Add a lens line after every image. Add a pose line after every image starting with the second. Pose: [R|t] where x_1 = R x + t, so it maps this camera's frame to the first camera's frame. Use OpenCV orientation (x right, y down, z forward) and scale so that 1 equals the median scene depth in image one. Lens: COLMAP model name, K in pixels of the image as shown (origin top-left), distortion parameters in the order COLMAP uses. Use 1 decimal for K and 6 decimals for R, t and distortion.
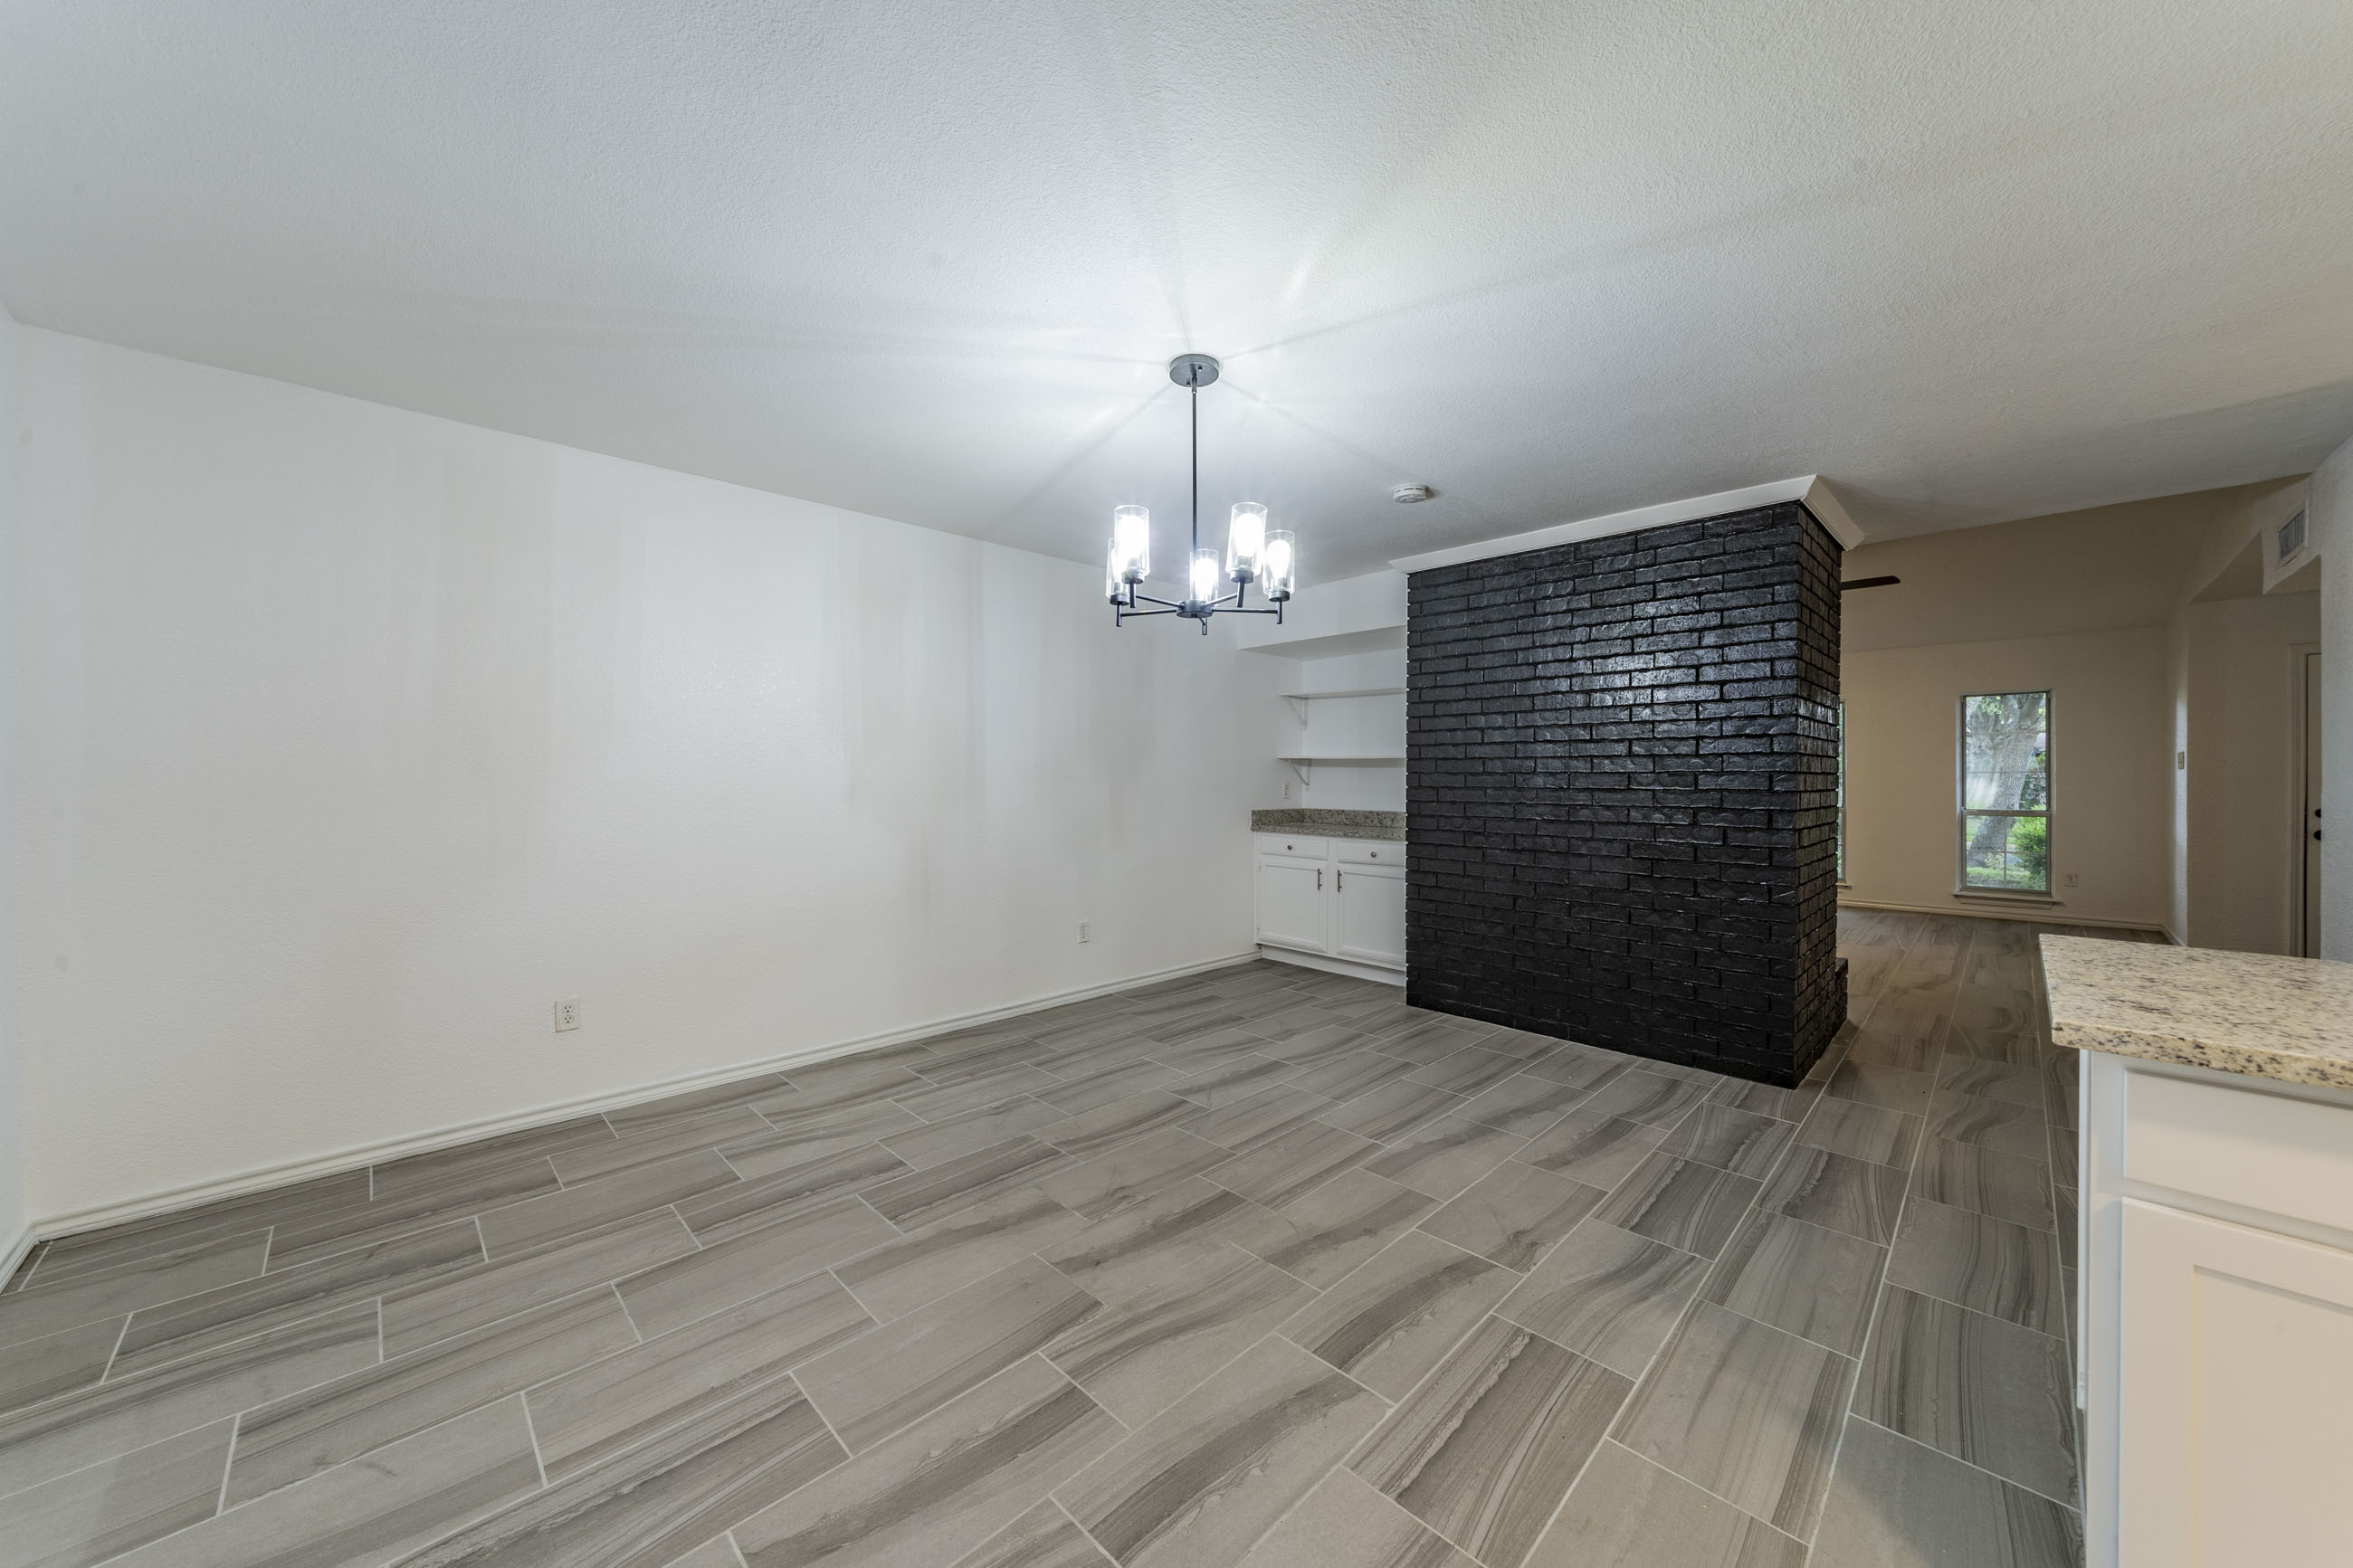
lens RADIAL K [[833.8, 0, 1157.2], [0, 833.8, 774.0], [0, 0, 1]] dist [-0.000470, -0.000090]
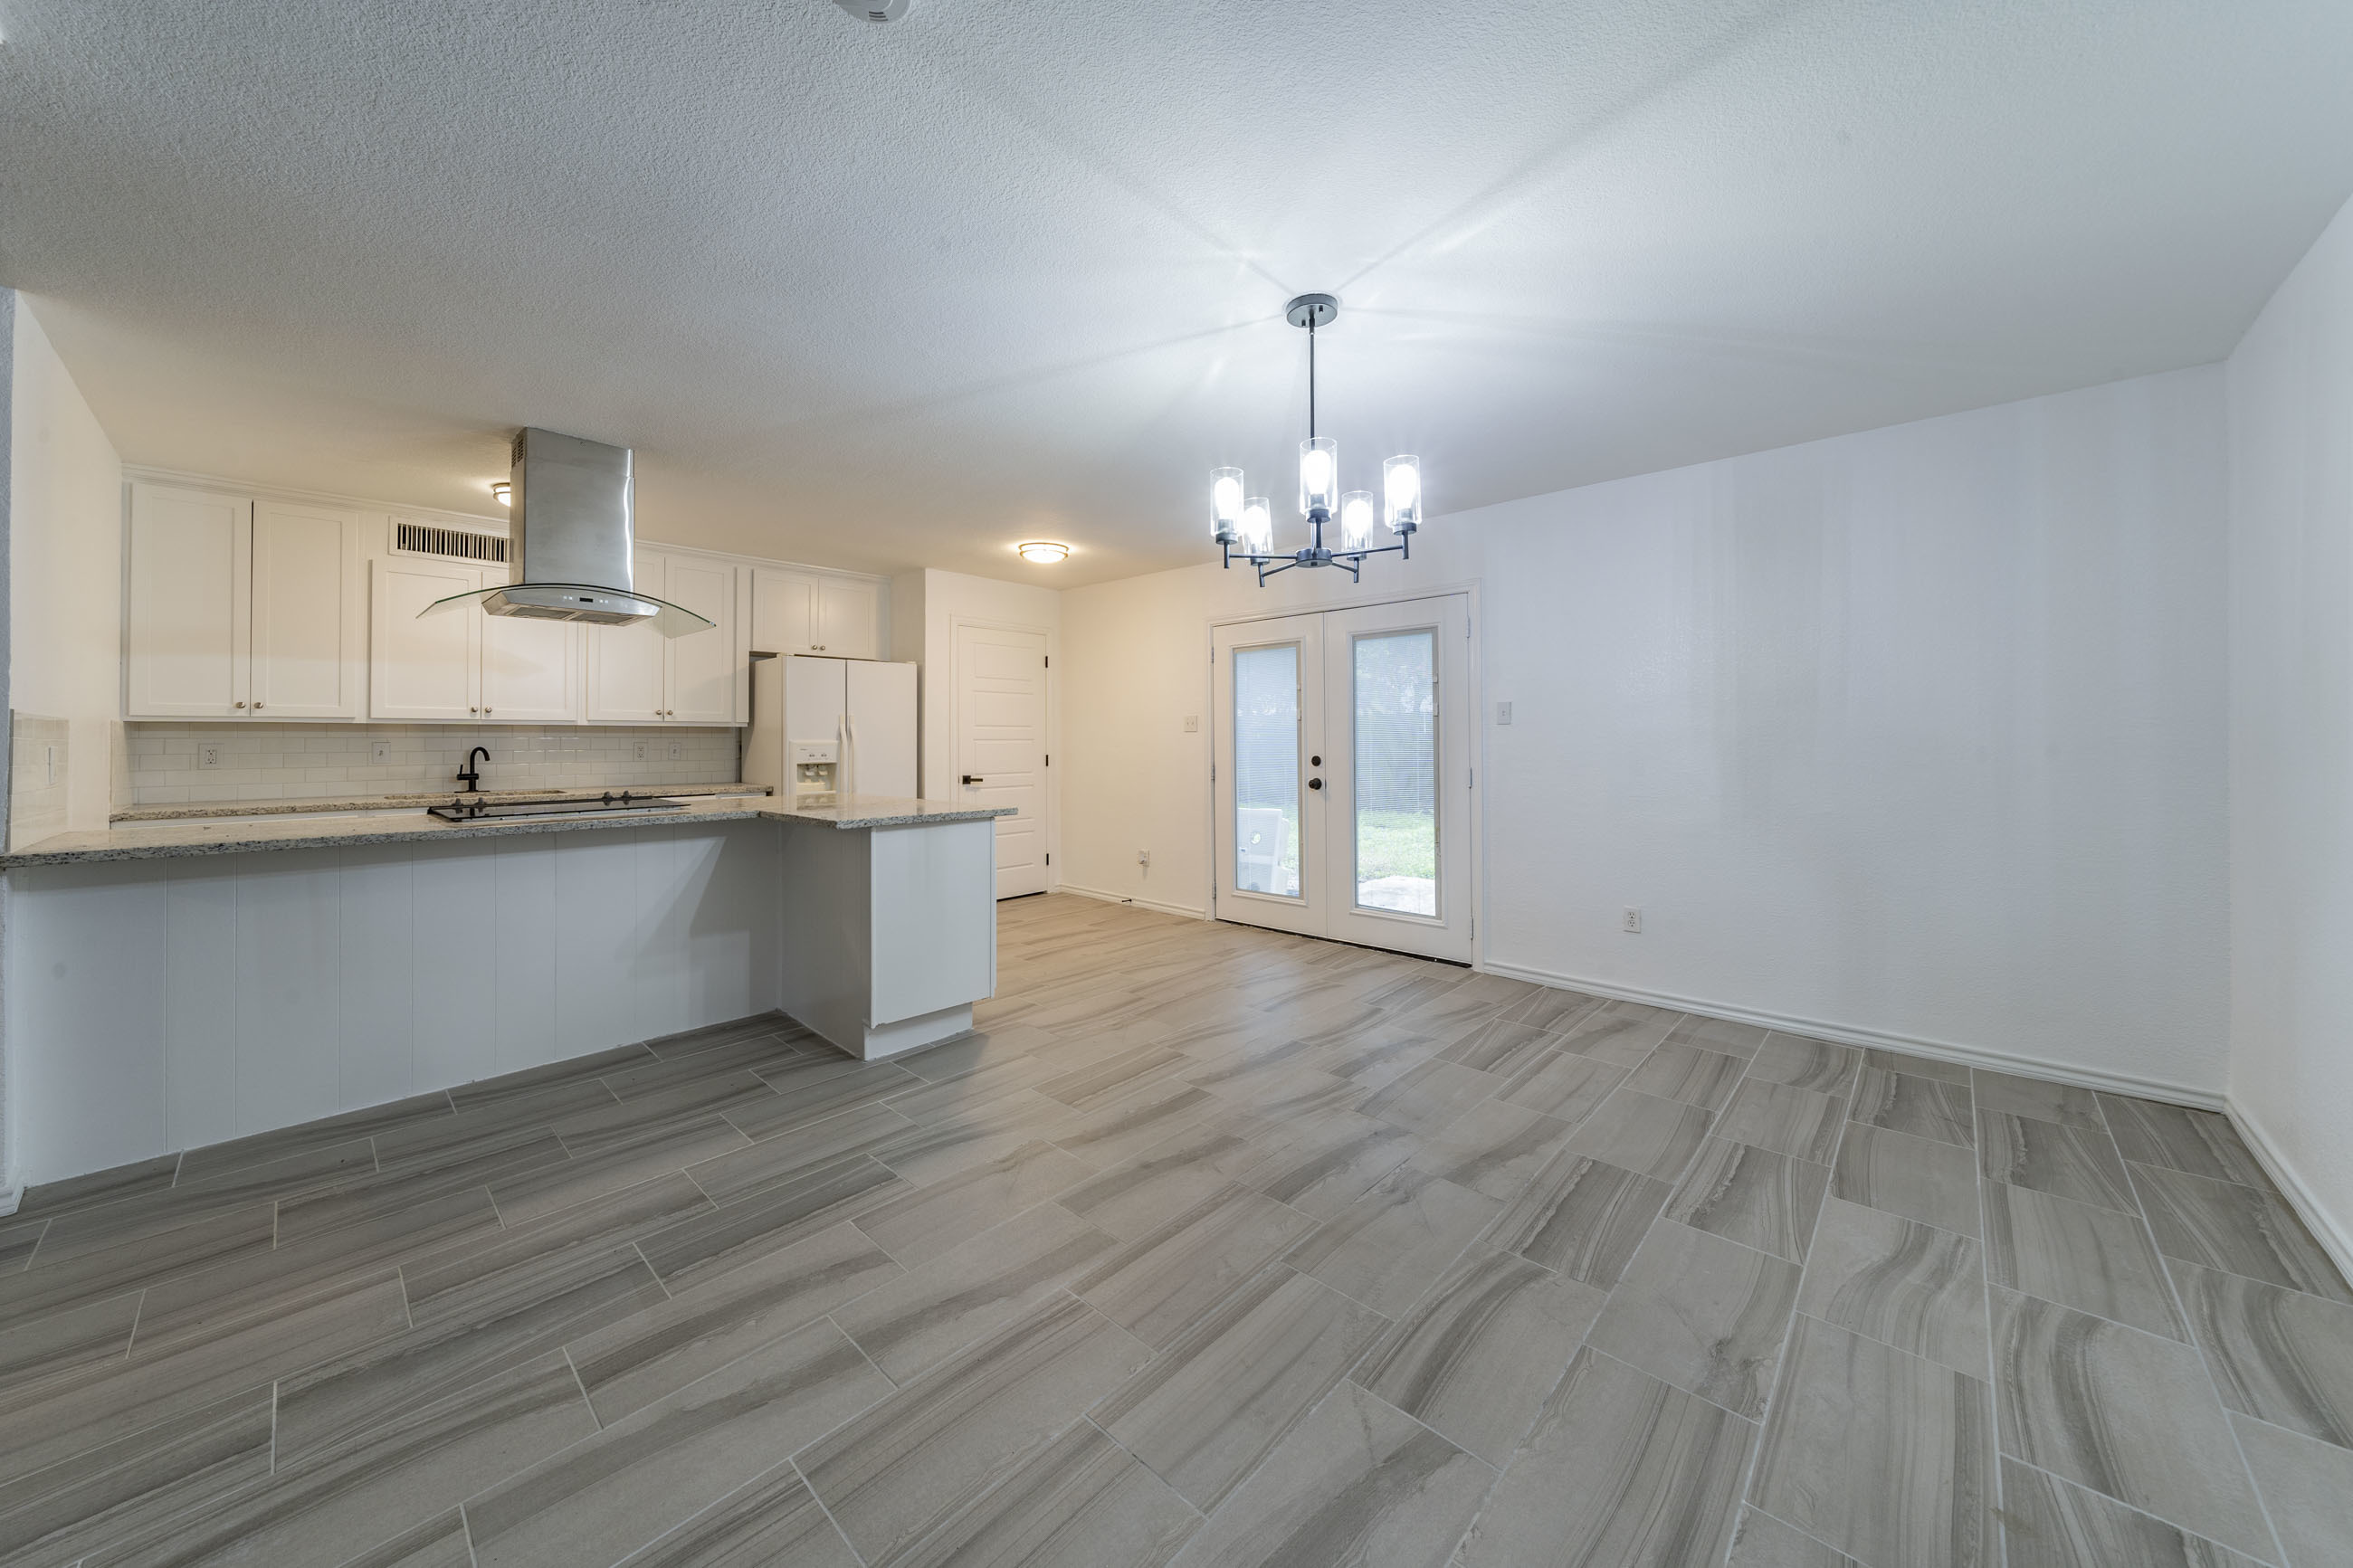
lens RADIAL K [[832.0, 0, 1180.7], [0, 832.0, 738.9], [0, 0, 1]] dist [-0.000526, -0.000061]
pose [[-0.998022, 0.002849, -0.062804, 0.253687], [0.003262, 0.999974, -0.006481, 0.005329], [0.062783, -0.006673, -0.998005, 1.910861]]
